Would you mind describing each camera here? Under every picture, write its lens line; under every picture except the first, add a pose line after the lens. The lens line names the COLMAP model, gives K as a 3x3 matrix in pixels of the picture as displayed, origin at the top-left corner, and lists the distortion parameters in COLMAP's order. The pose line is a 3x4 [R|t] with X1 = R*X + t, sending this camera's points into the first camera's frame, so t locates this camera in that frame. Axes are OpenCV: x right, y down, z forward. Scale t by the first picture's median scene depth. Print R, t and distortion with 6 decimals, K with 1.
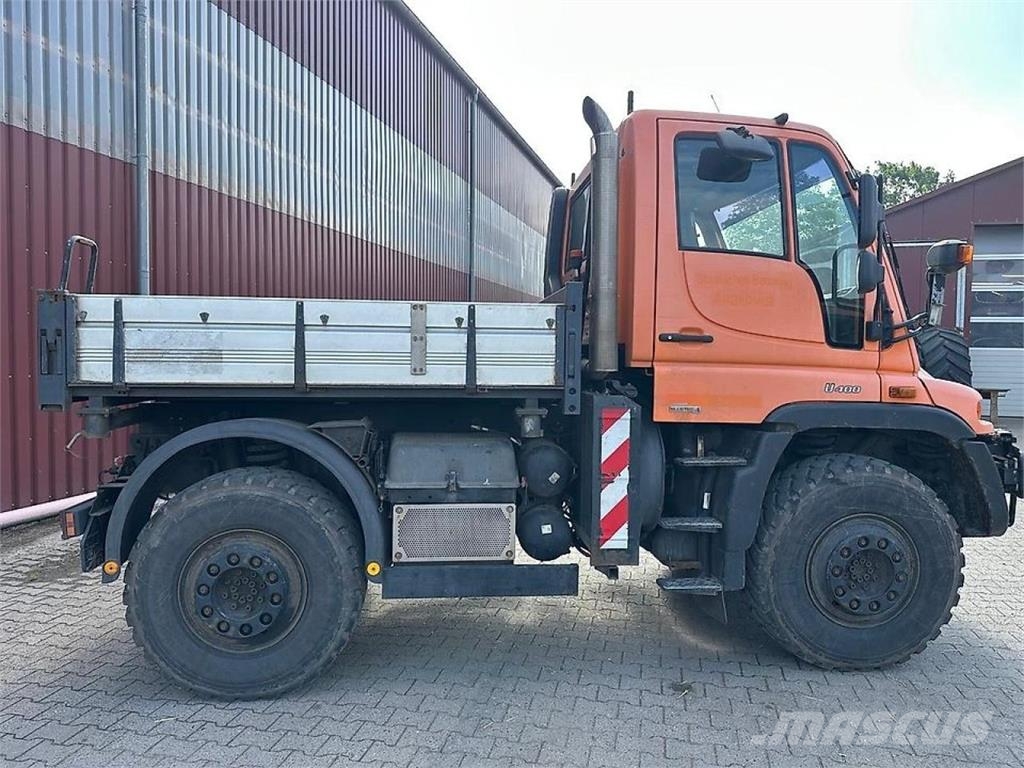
lens RADIAL K [[710.5, 0, 504.4], [0, 710.5, 383.4], [0, 0, 1]] dist [0.136163, -0.205358]
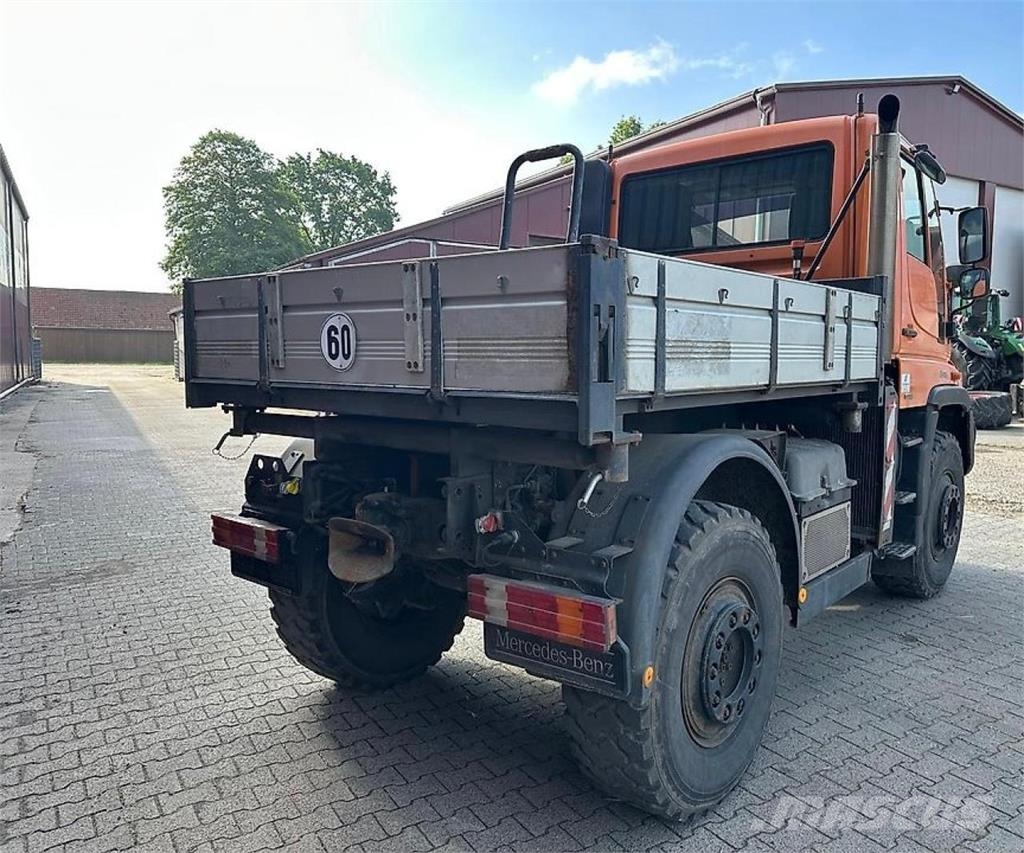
lens RADIAL K [[803.0, 0, 576.6], [0, 803.0, 422.5], [0, 0, 1]] dist [0.059769, -0.003969]
pose [[0.671287, -0.068247, 0.738049, -1.043141], [0.035209, 0.997564, 0.060220, -0.018086], [-0.740361, -0.014439, 0.672054, 0.530752]]
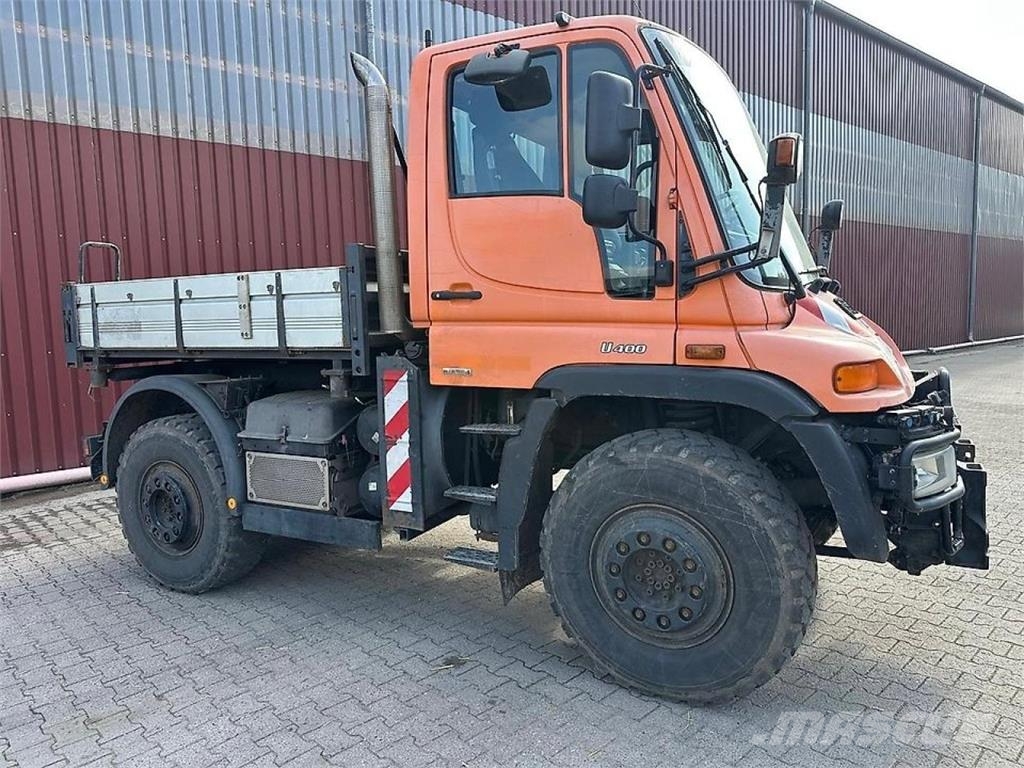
lens RADIAL K [[710.5, 0, 504.4], [0, 710.5, 383.4], [0, 0, 1]] dist [0.136163, -0.205358]
pose [[0.827387, 0.020465, -0.561259, 0.828770], [0.011943, 0.998469, 0.054013, 0.001897], [0.561505, -0.051393, 0.825876, 0.270540]]
